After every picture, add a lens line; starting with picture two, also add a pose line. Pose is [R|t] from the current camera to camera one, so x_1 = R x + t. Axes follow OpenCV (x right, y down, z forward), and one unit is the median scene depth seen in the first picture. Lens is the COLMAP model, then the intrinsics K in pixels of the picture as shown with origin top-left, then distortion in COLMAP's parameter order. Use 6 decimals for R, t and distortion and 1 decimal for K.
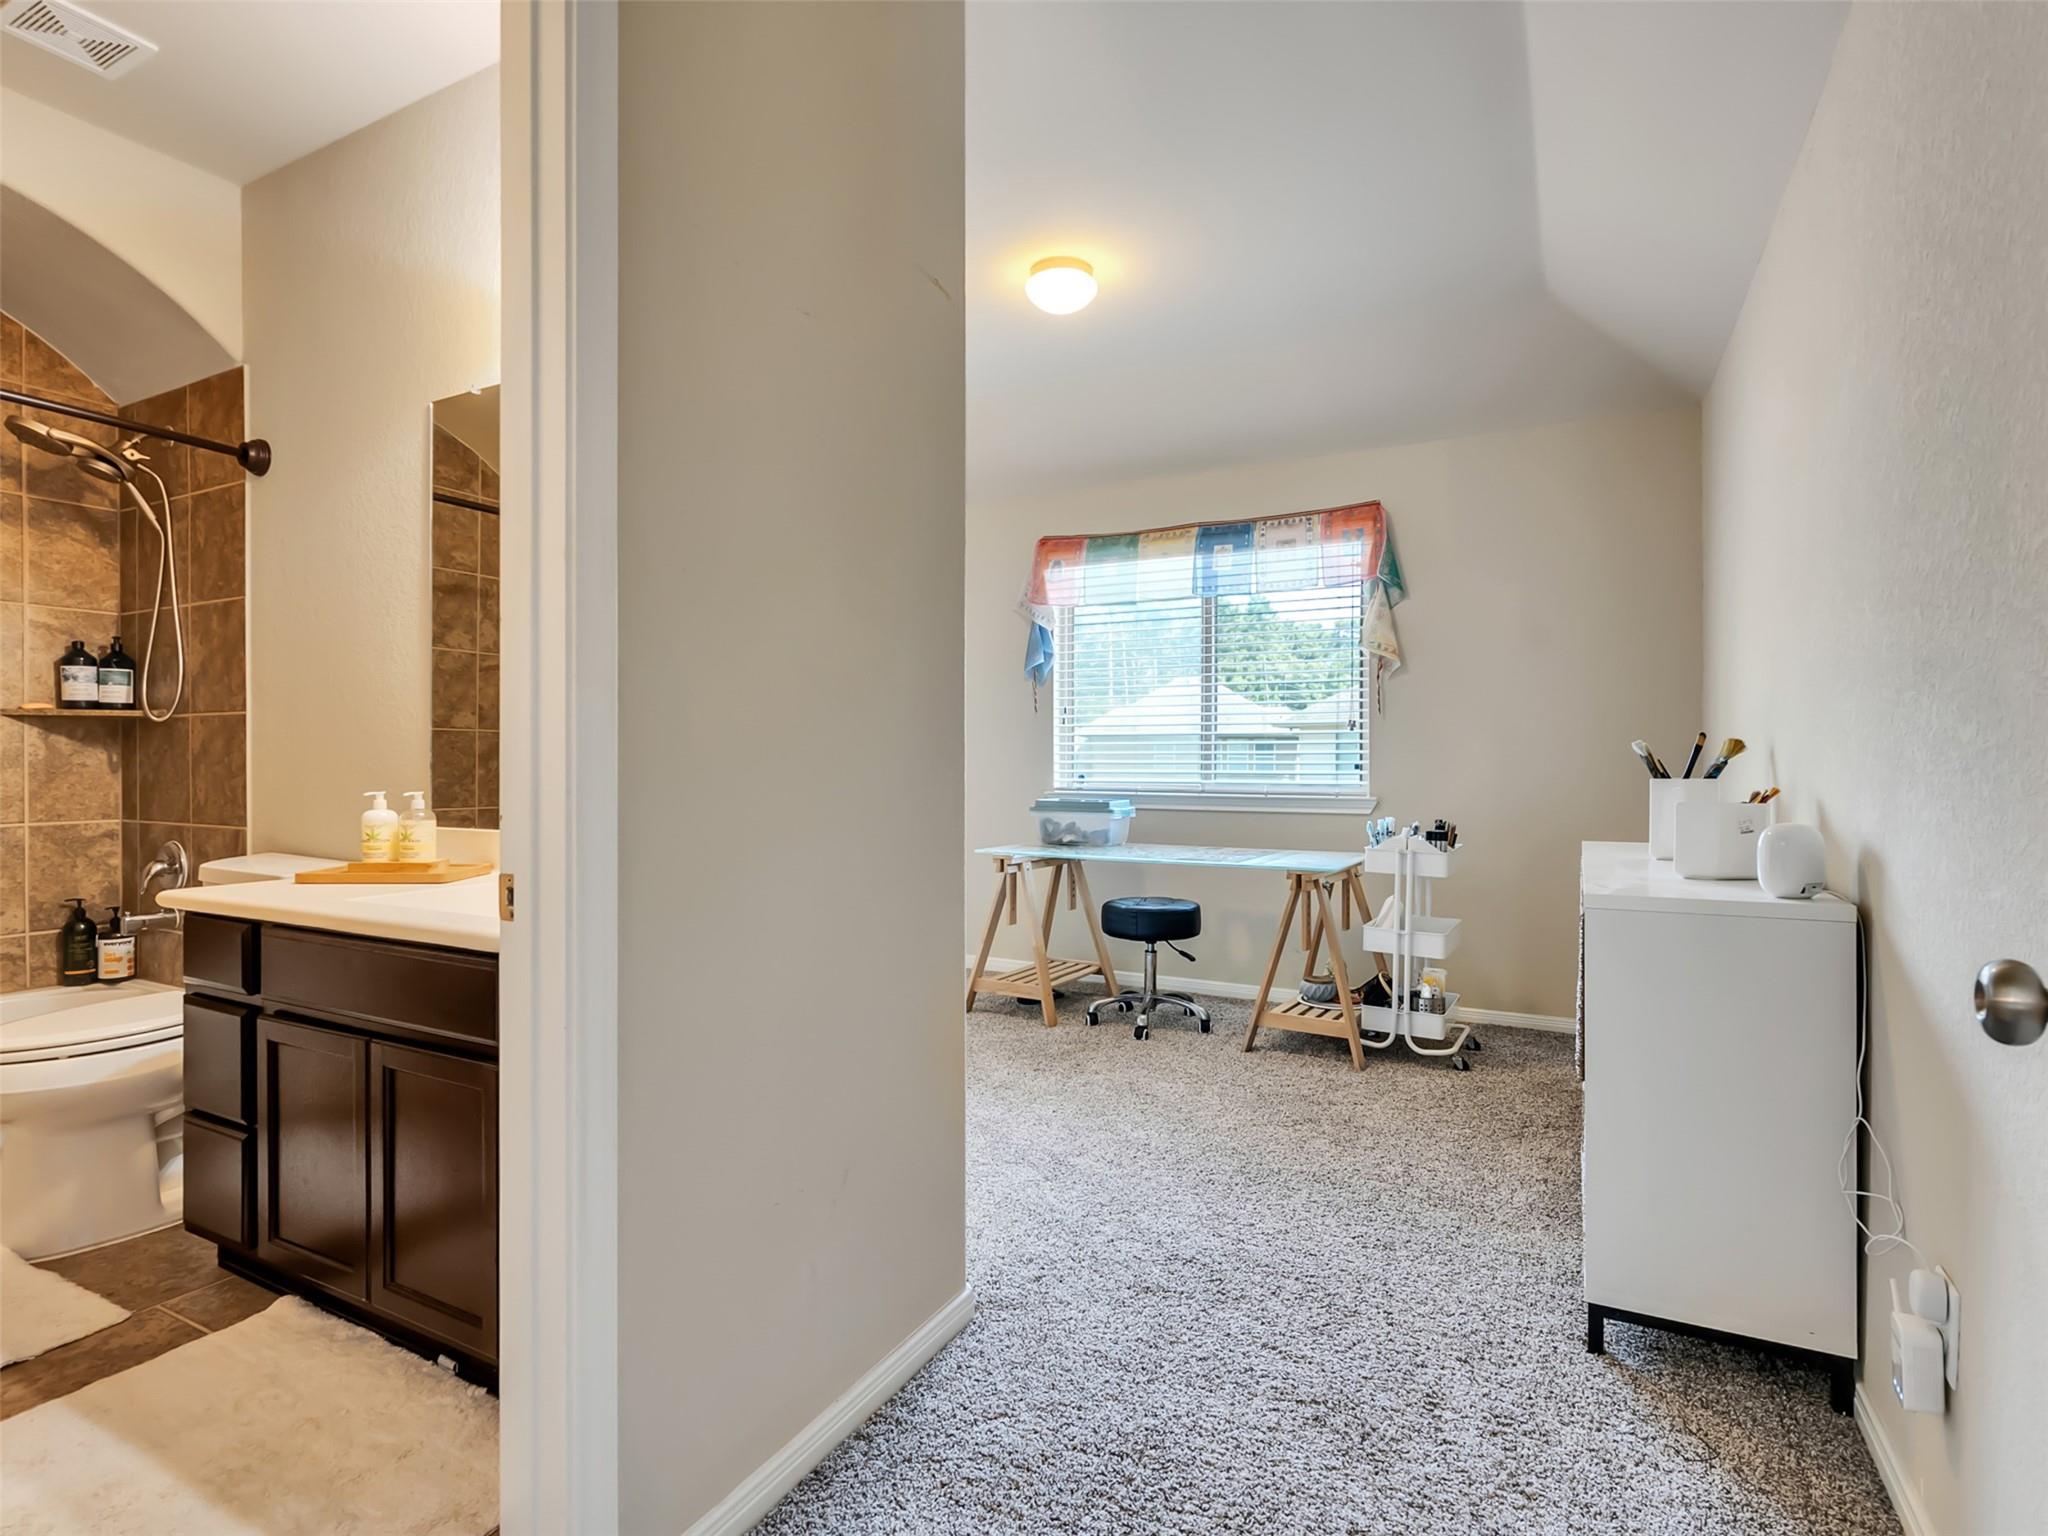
lens RADIAL K [[1050.4, 0, 1015.2], [0, 1050.4, 768.2], [0, 0, 1]] dist [-0.007151, 0.003332]
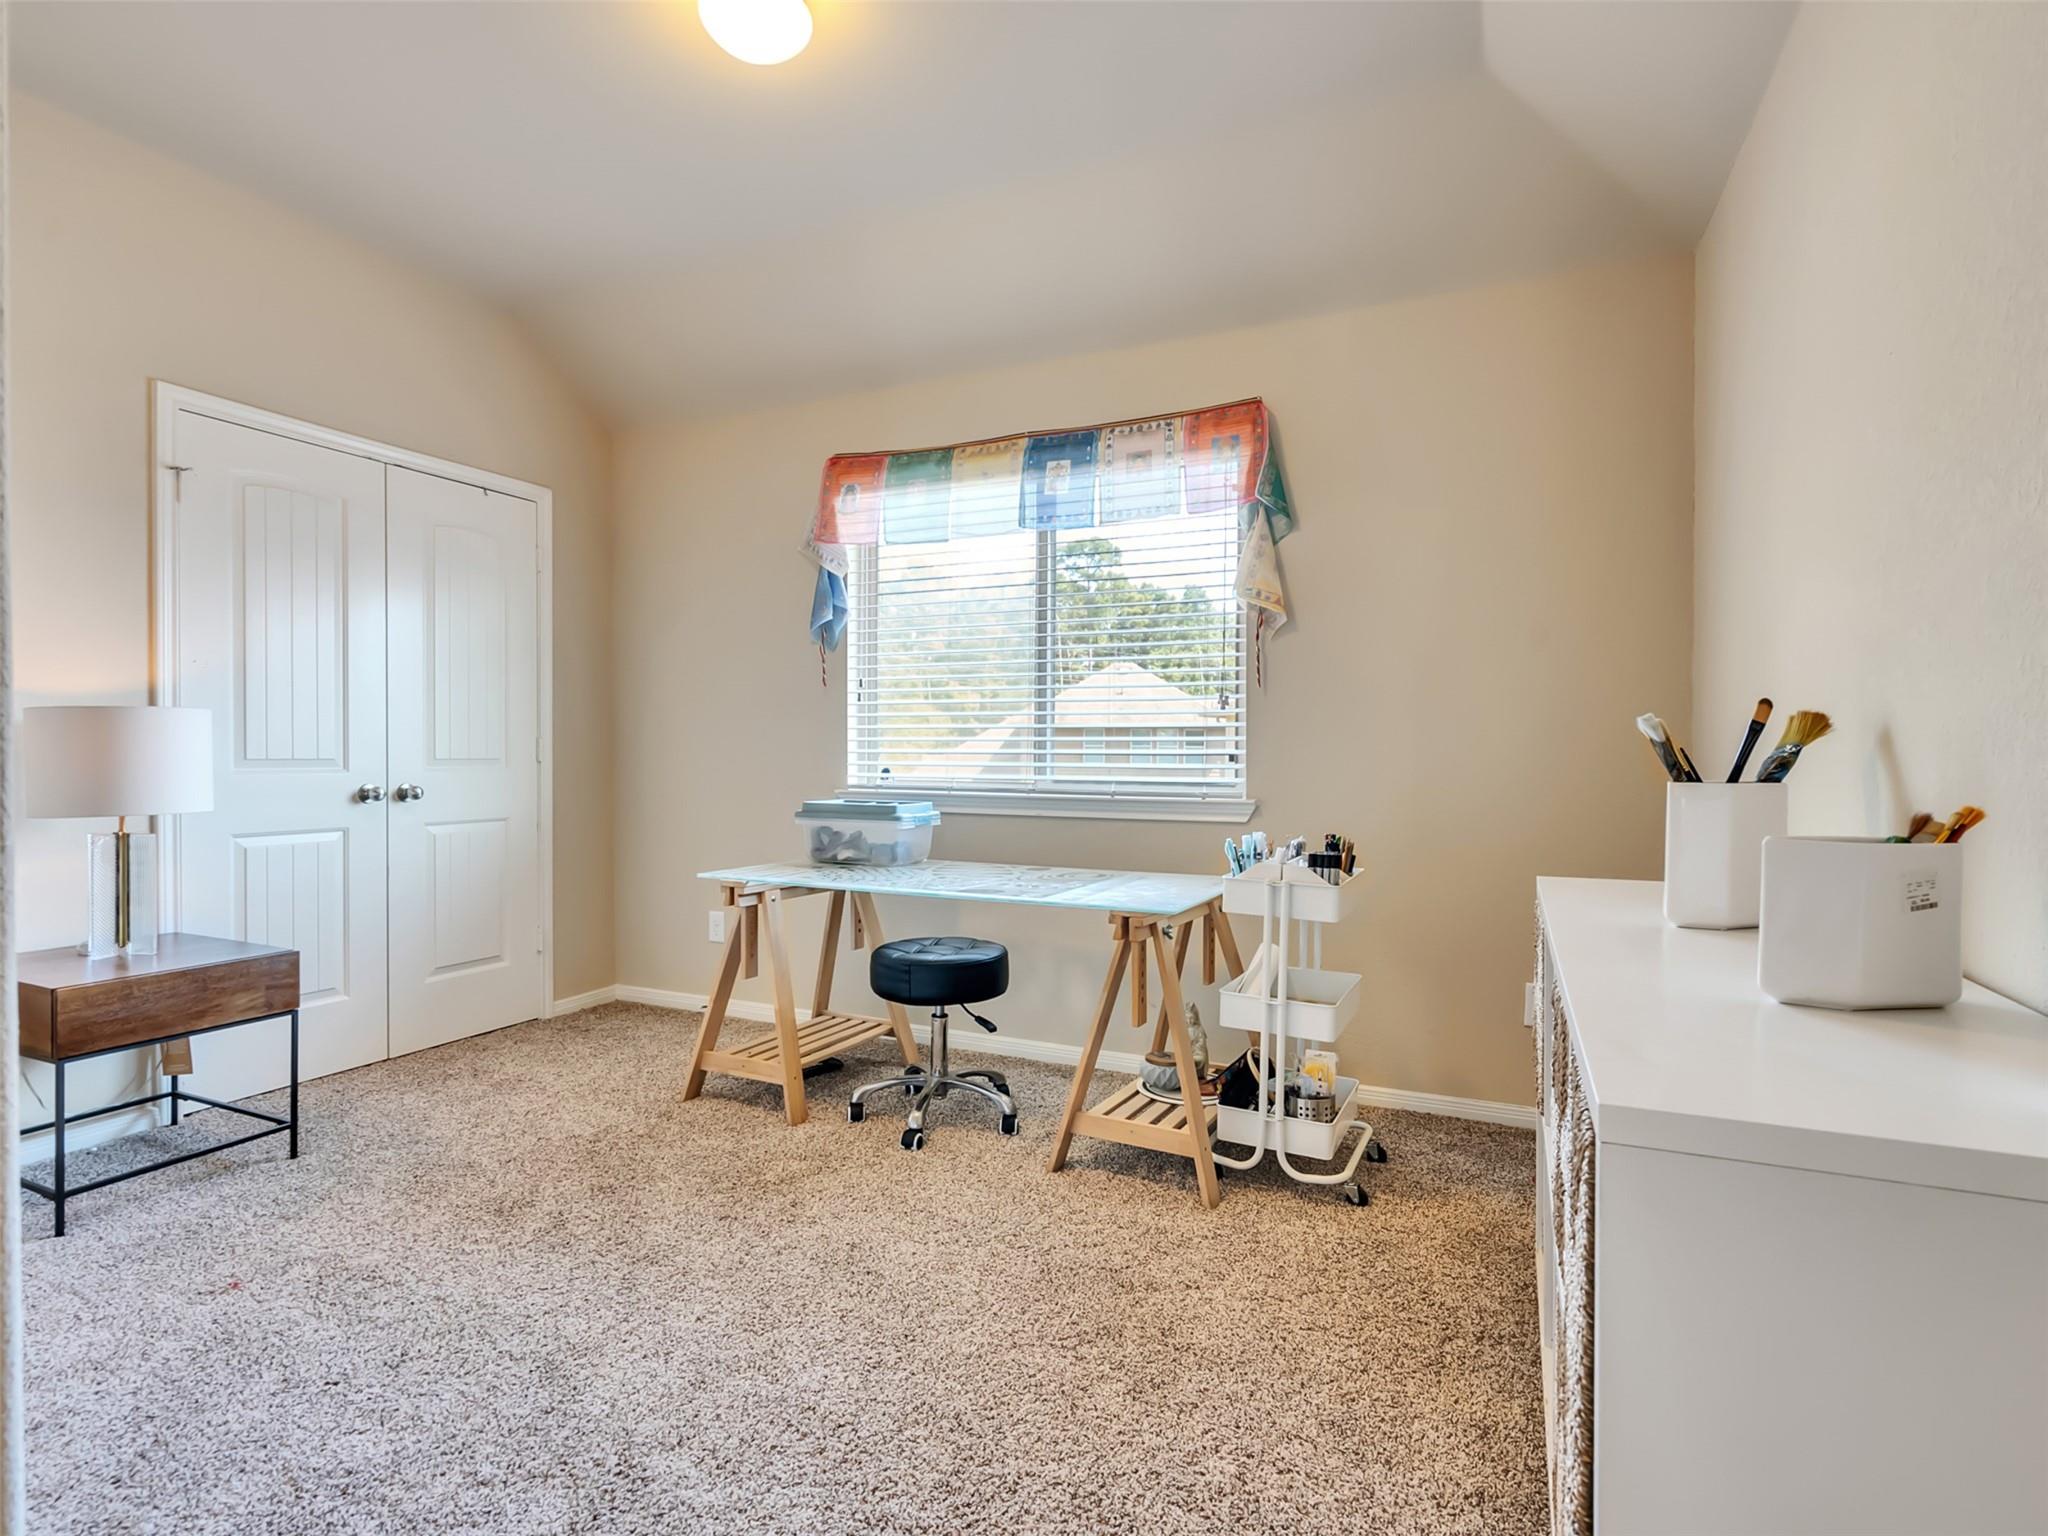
lens RADIAL K [[1050.4, 0, 1013.9], [0, 1050.4, 767.1], [0, 0, 1]] dist [-0.007151, 0.003332]
pose [[0.998419, 0.002196, 0.056165, 0.146604], [-0.002677, 0.999960, 0.008500, -0.001312], [-0.056144, -0.008637, 0.998385, 0.299095]]
